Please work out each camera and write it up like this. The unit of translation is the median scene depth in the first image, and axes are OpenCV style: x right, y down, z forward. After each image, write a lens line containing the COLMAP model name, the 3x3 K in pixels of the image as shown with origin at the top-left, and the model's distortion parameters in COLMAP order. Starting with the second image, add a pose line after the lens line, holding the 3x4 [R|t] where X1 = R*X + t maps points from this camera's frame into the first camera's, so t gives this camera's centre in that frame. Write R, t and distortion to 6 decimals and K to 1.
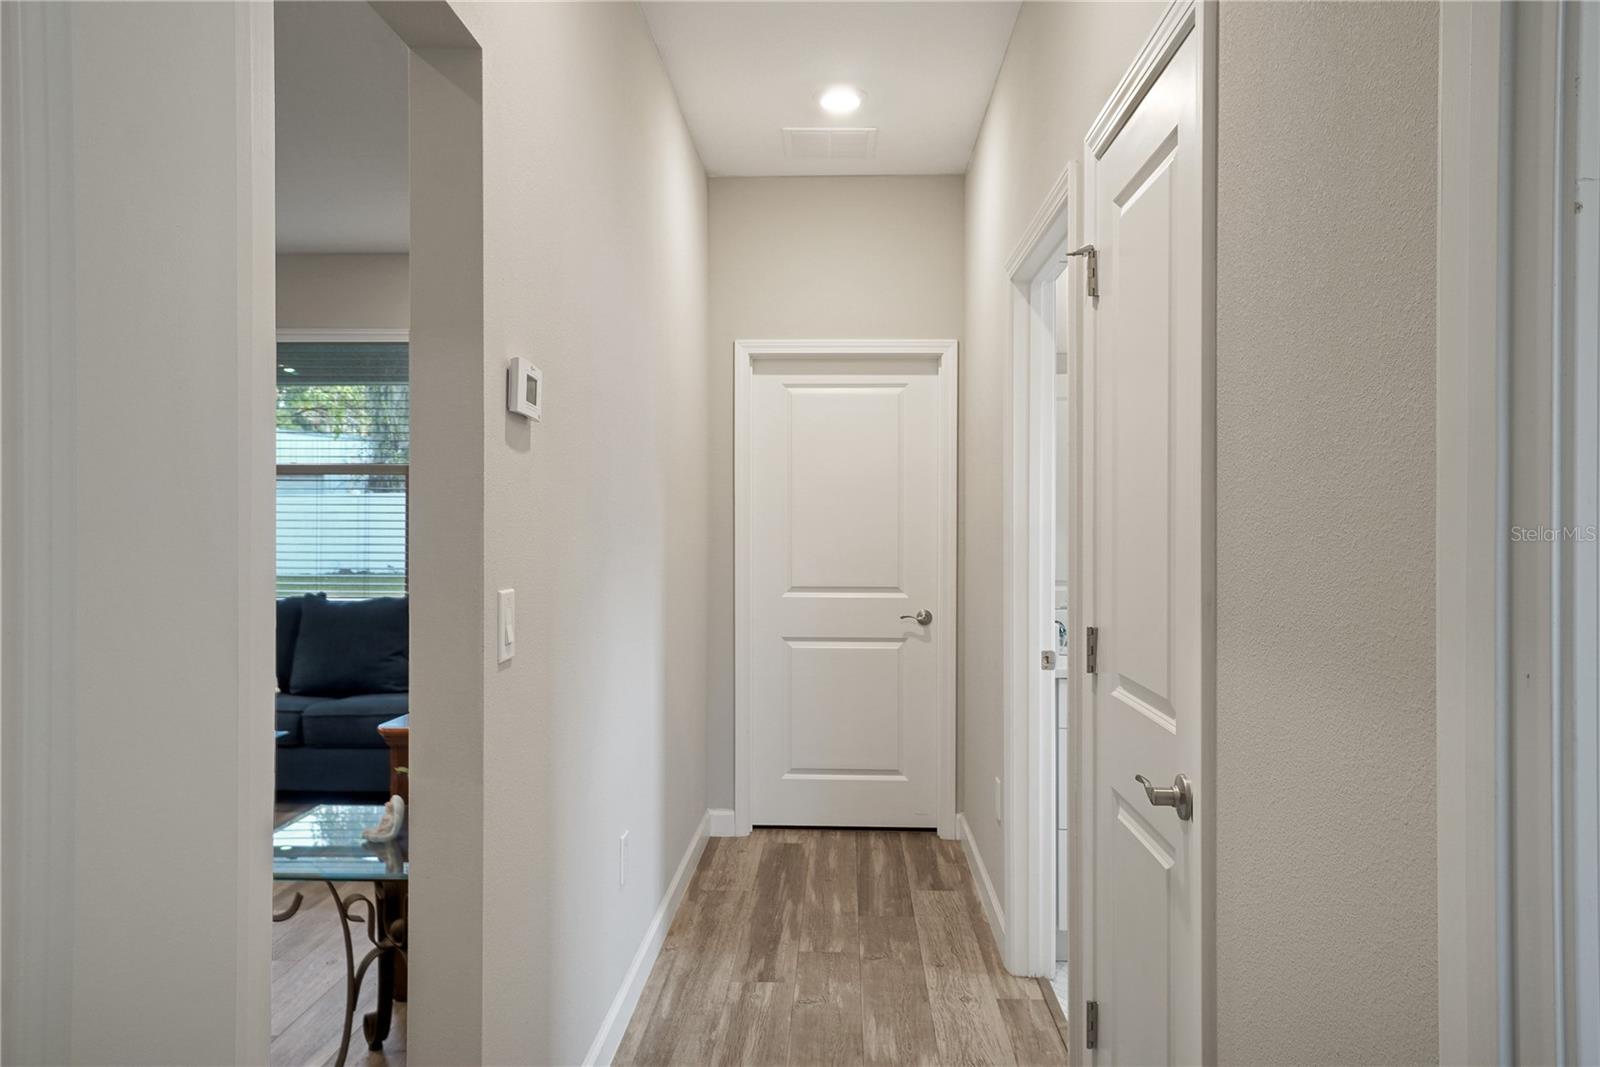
lens RADIAL K [[1125.1, 0, 800.0], [0, 1125.1, 533.5], [0, 0, 1]] dist [0.011197, 0.001436]
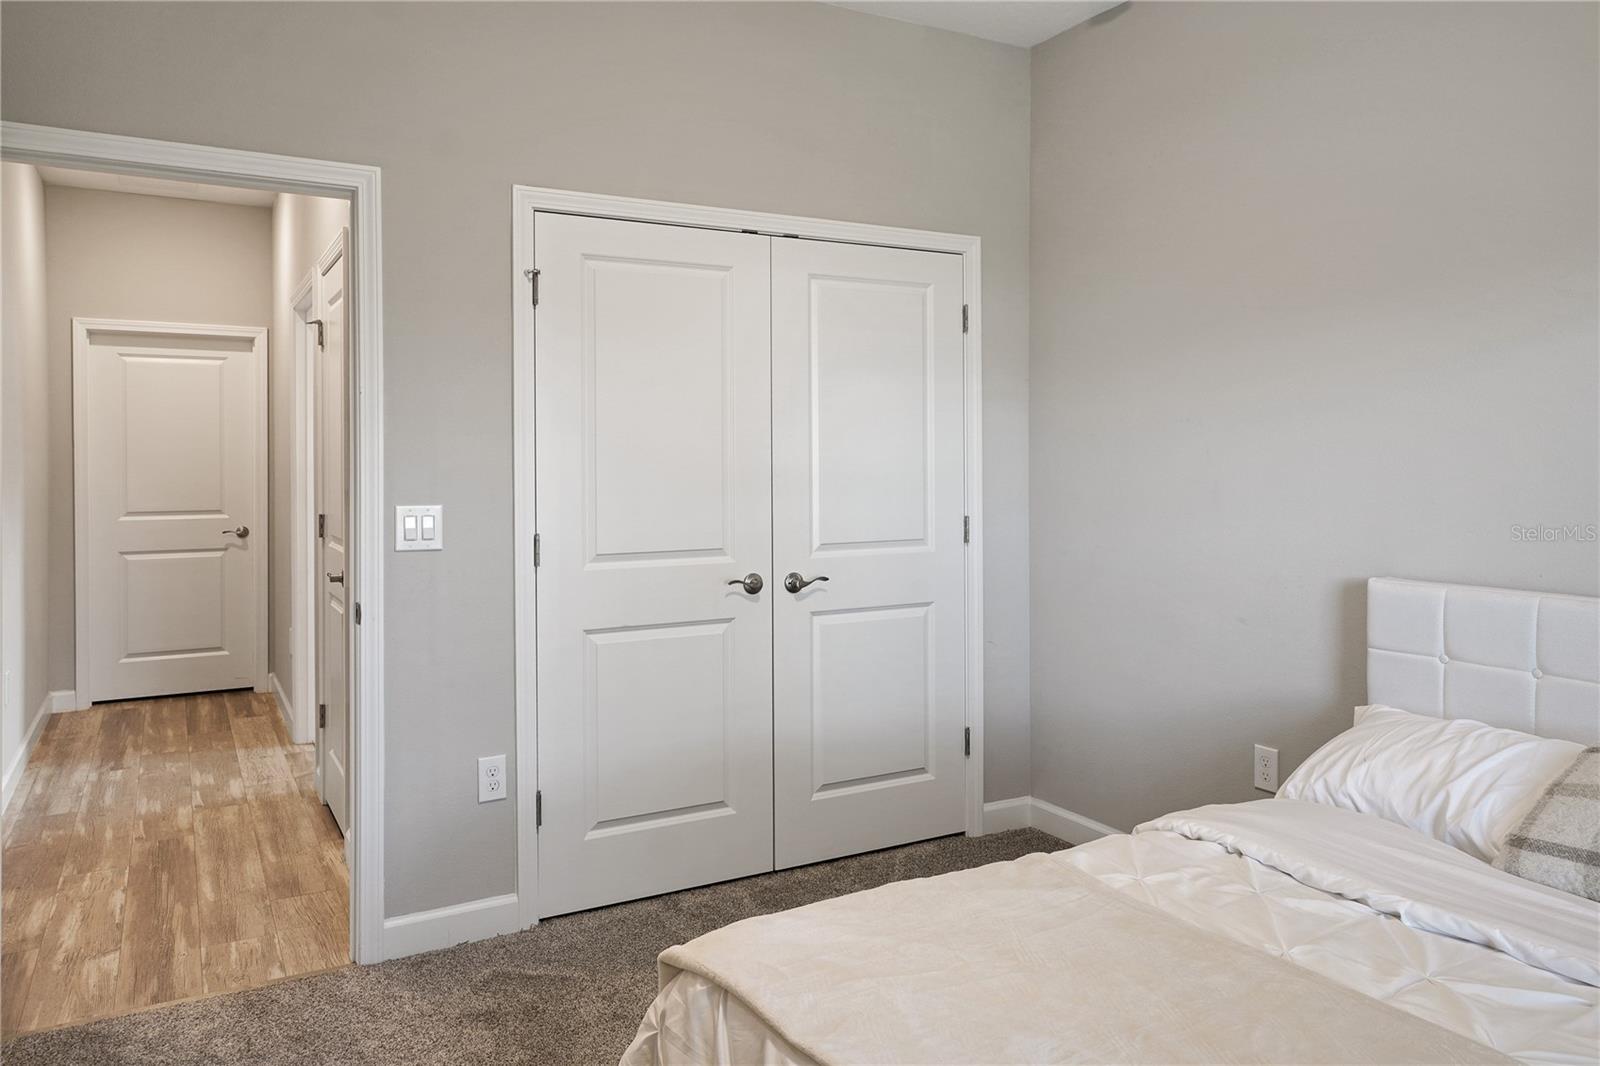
lens RADIAL K [[1135.1, 0, 796.8], [0, 1135.1, 461.8], [0, 0, 1]] dist [0.007645, 0.010004]
pose [[0.855934, -0.006362, 0.517046, -0.029324], [0.010960, 0.999923, -0.005839, 0.006537], [-0.516969, 0.010665, 0.855938, -0.588936]]
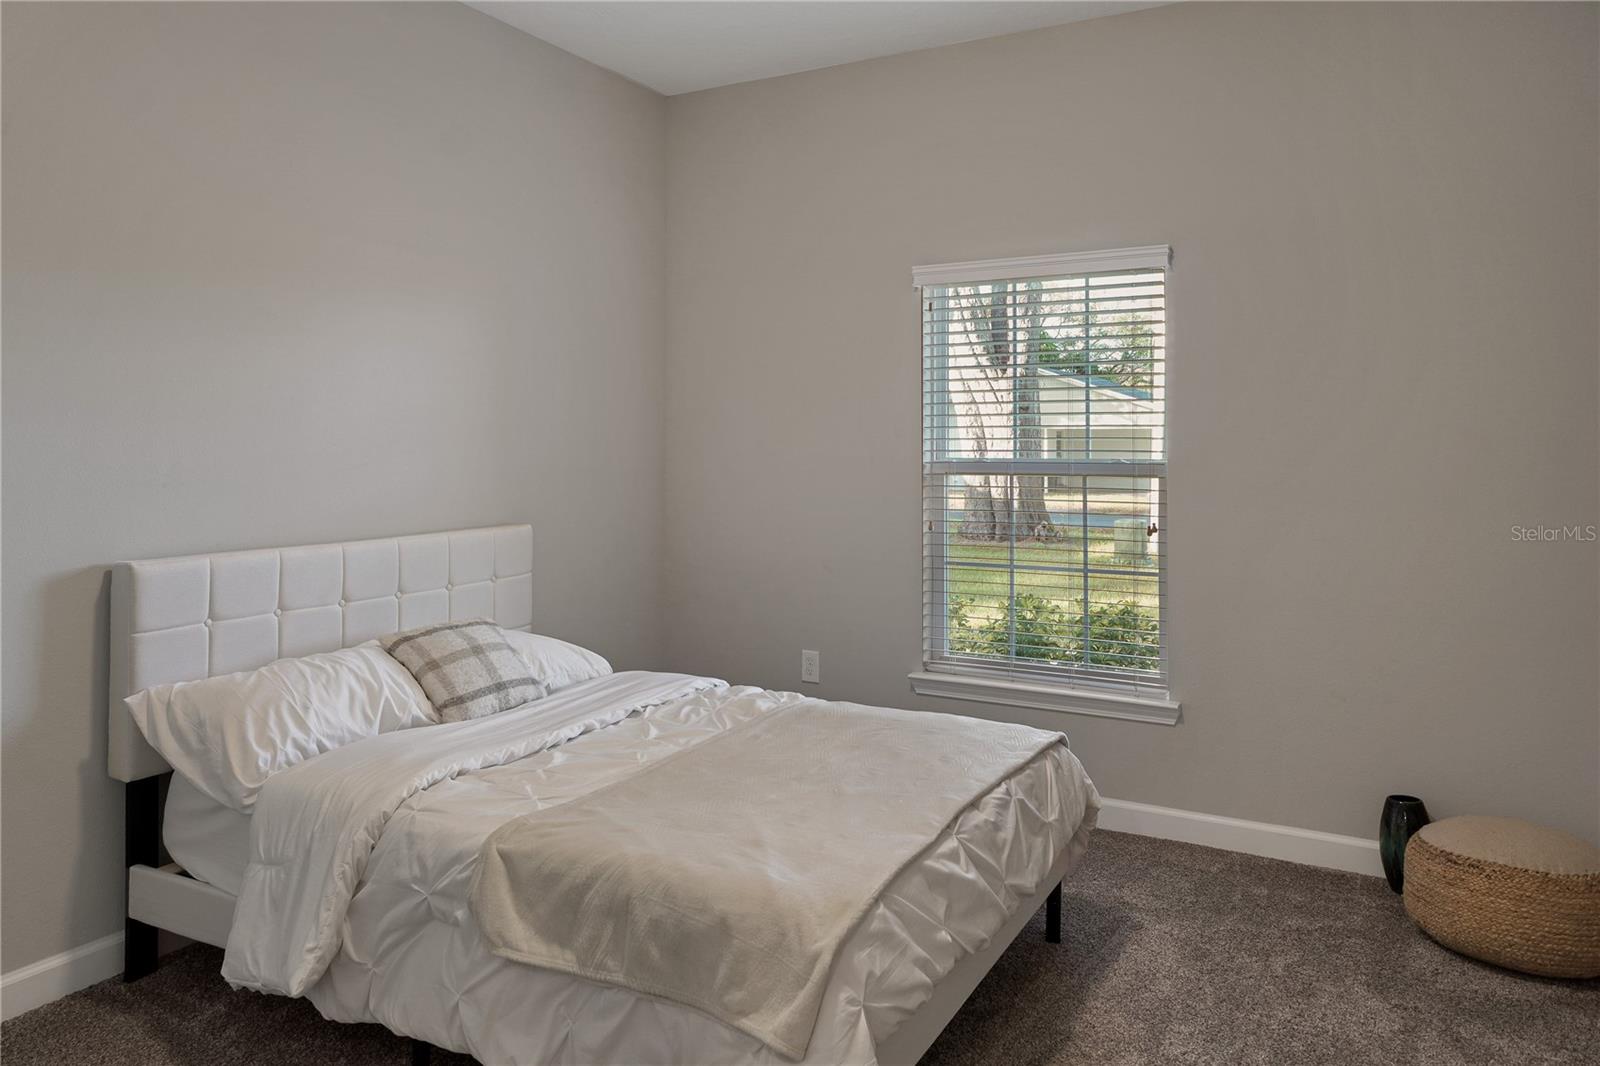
lens RADIAL K [[1125.1, 0, 800.0], [0, 1125.1, 533.0], [0, 0, 1]] dist [0.011197, 0.001436]
pose [[-0.898809, -0.041996, 0.436323, 0.002232], [-0.004558, 0.996241, 0.086500, -0.002736], [-0.438316, 0.075759, -0.895623, 0.938336]]
